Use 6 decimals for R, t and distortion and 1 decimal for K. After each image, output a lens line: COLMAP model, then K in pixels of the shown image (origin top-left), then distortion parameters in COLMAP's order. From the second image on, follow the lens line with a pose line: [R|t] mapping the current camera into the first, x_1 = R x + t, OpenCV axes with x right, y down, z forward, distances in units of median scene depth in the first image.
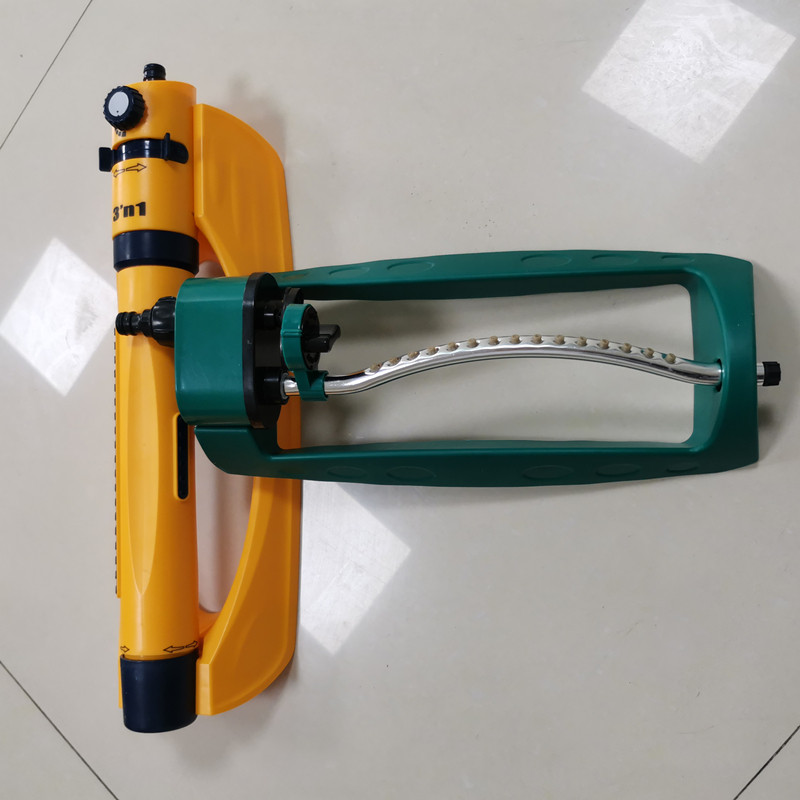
lens RADIAL K [[817.6, 0, 400.0], [0, 817.6, 400.0], [0, 0, 1]] dist [-0.013226, -0.010109]
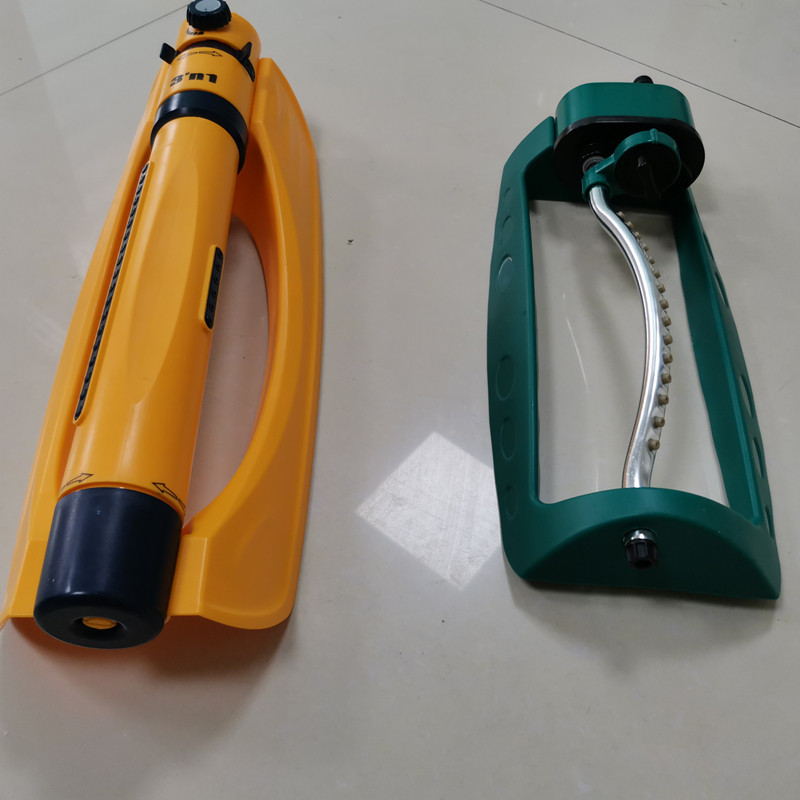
lens RADIAL K [[817.6, 0, 400.0], [0, 817.6, 400.0], [0, 0, 1]] dist [-0.013226, -0.010109]
pose [[0.932293, 0.229271, 0.279759, -0.278119], [-0.030532, 0.820569, -0.570732, 0.556024], [-0.360413, 0.523548, 0.772010, 0.380689]]
